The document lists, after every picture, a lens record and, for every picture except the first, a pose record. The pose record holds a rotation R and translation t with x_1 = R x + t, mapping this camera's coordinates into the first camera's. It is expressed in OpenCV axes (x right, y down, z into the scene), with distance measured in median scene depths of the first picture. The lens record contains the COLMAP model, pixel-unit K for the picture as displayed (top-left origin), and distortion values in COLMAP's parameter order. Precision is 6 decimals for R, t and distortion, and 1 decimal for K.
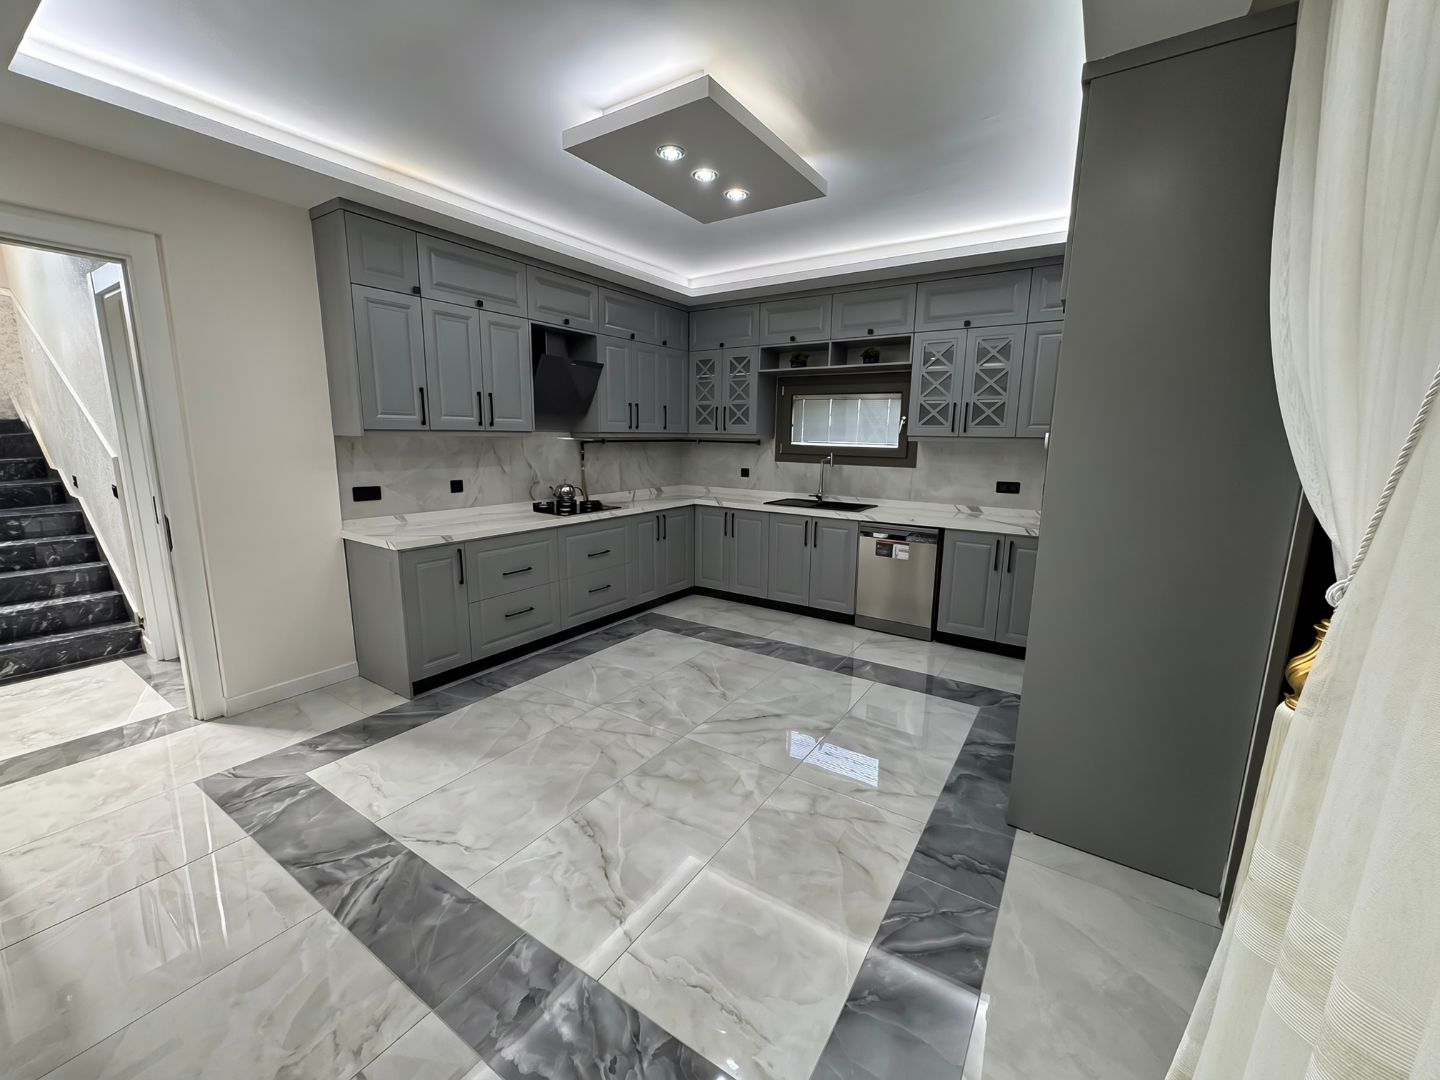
lens RADIAL K [[576.5, 0, 727.5], [0, 576.5, 534.8], [0, 0, 1]] dist [0.000980, 0.000040]
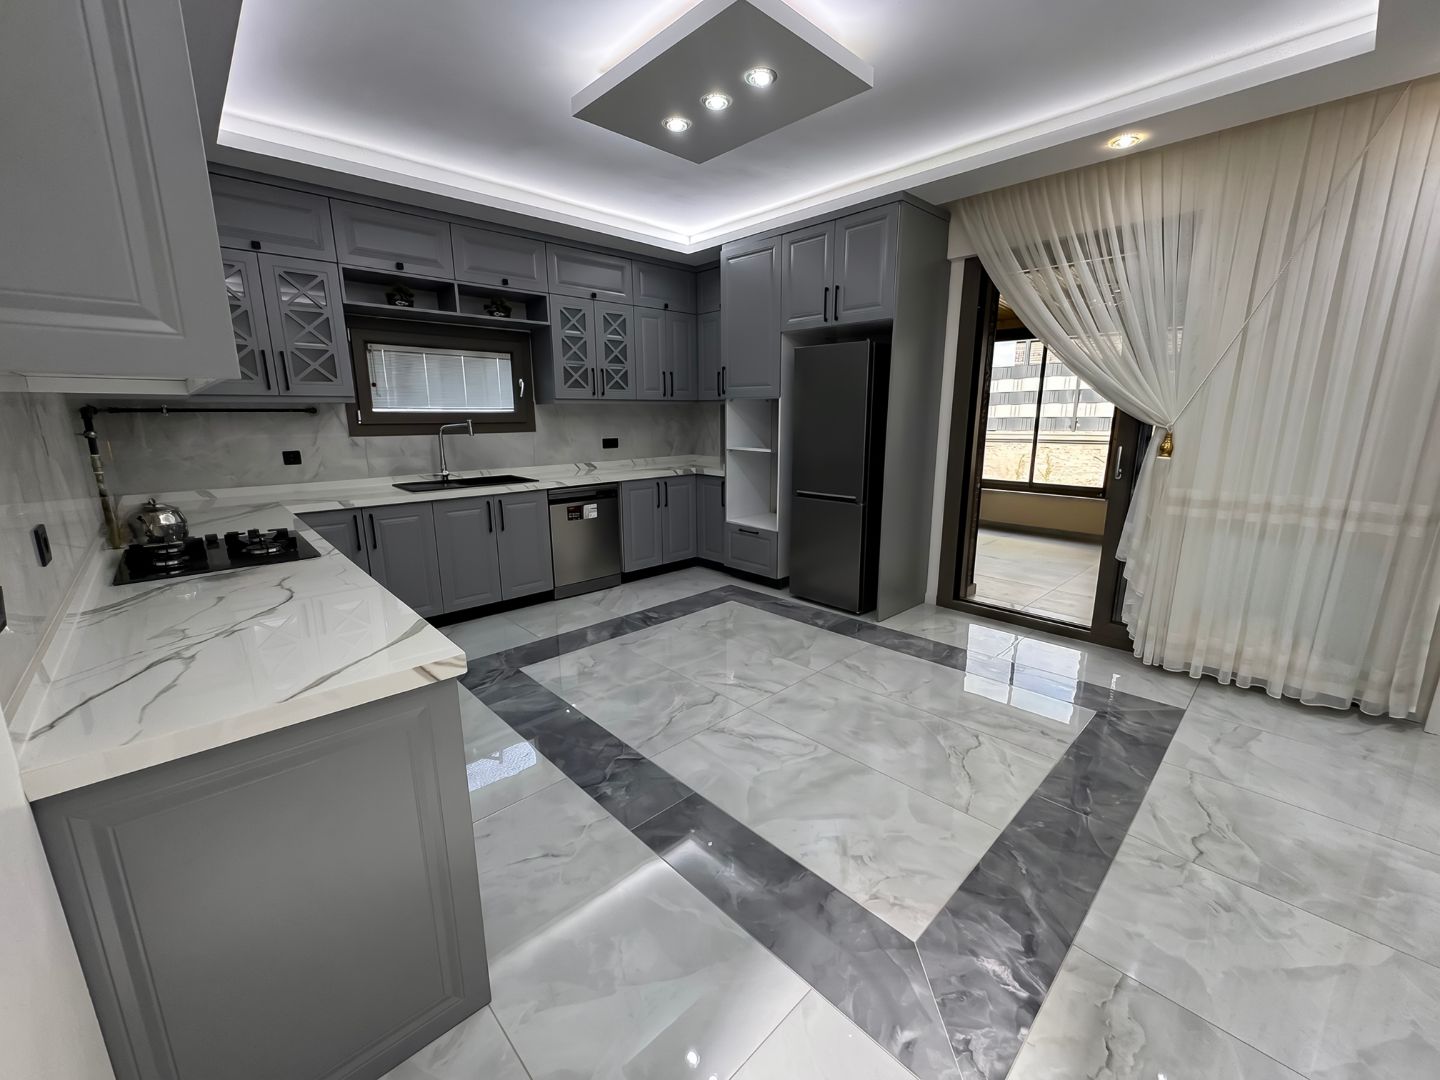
lens RADIAL K [[576.5, 0, 718.8], [0, 576.5, 534.7], [0, 0, 1]] dist [0.000980, 0.000040]
pose [[0.236218, -0.218696, 0.946770, -0.612594], [0.173735, 0.968149, 0.180288, -0.074125], [-0.956042, 0.121900, 0.266689, 0.489155]]
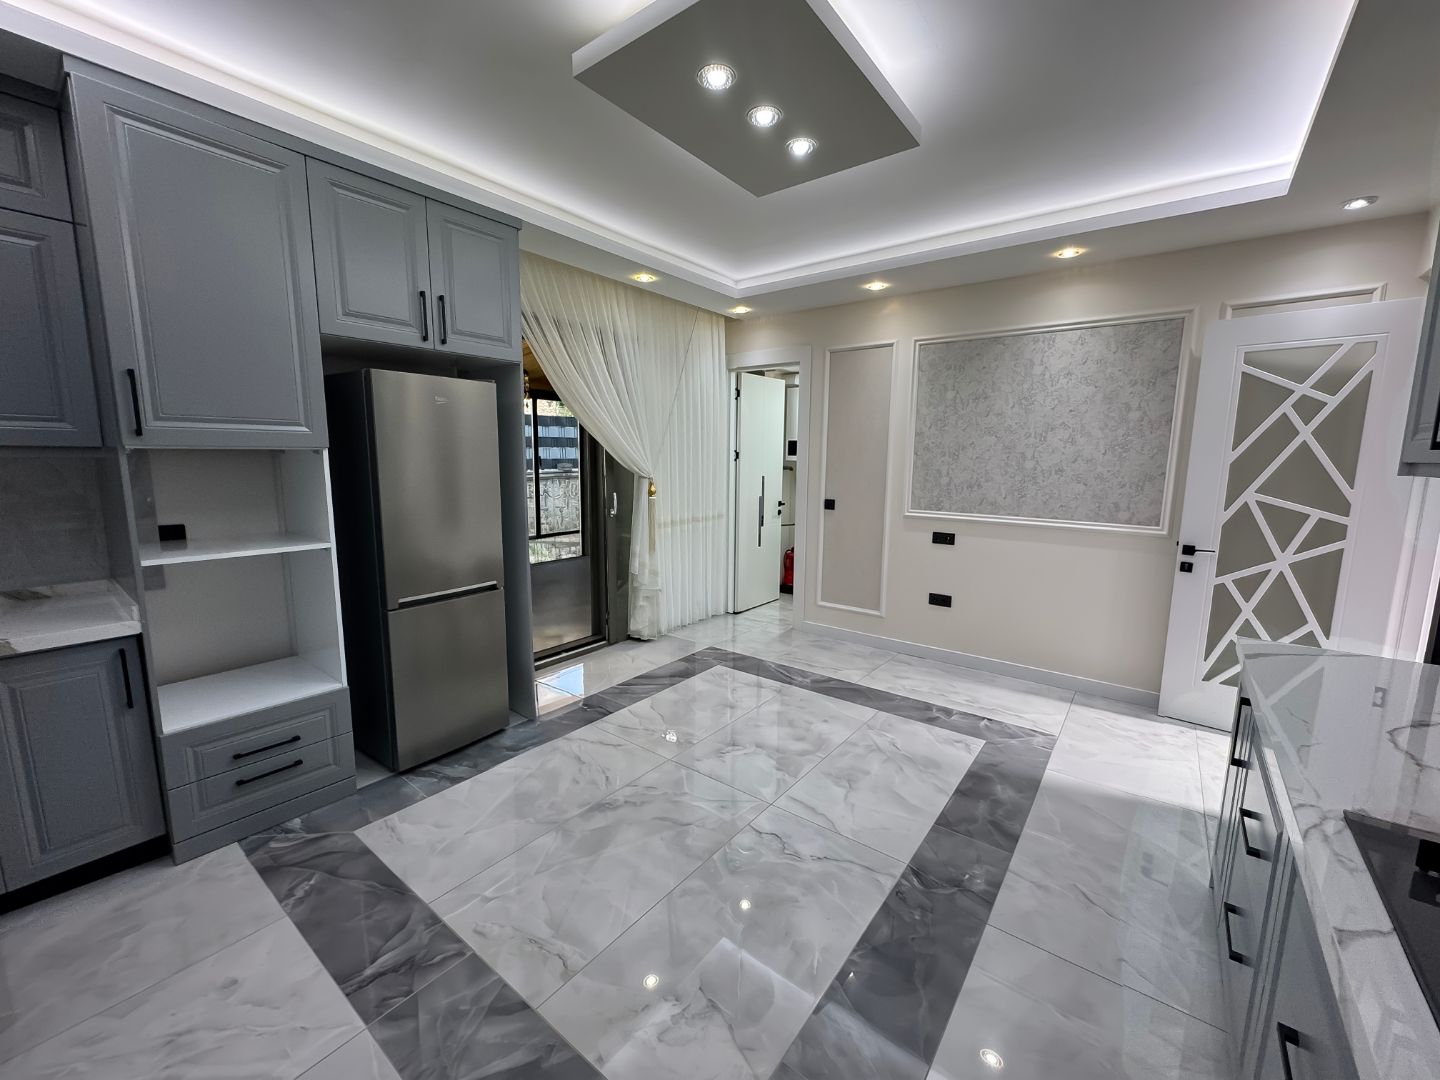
lens RADIAL K [[576.5, 0, 713.0], [0, 576.5, 537.3], [0, 0, 1]] dist [0.000980, 0.000040]
pose [[-0.995028, -0.037376, 0.092316, -0.038058], [-0.006613, 0.949661, 0.313210, -0.195408], [-0.099375, 0.311042, -0.945186, 1.106888]]
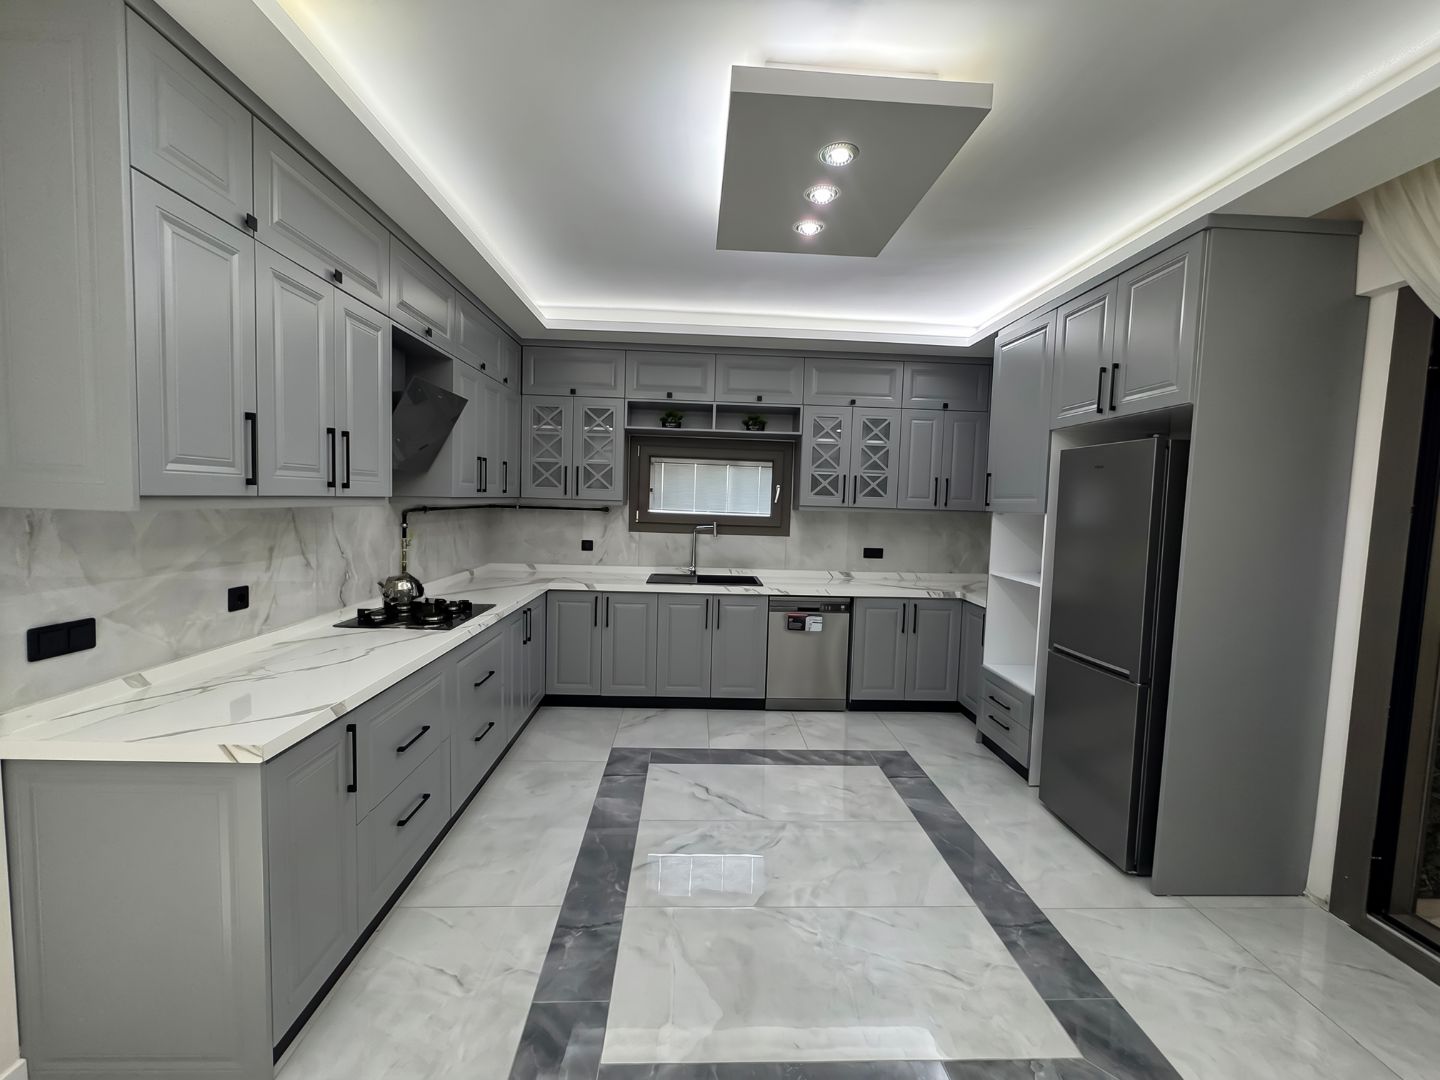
lens RADIAL K [[576.5, 0, 724.0], [0, 576.5, 537.4], [0, 0, 1]] dist [0.000980, 0.000040]
pose [[0.809828, -0.026994, 0.586047, -0.372583], [0.082186, 0.994310, -0.067769, -0.060374], [-0.580883, 0.103046, 0.807438, 0.279421]]
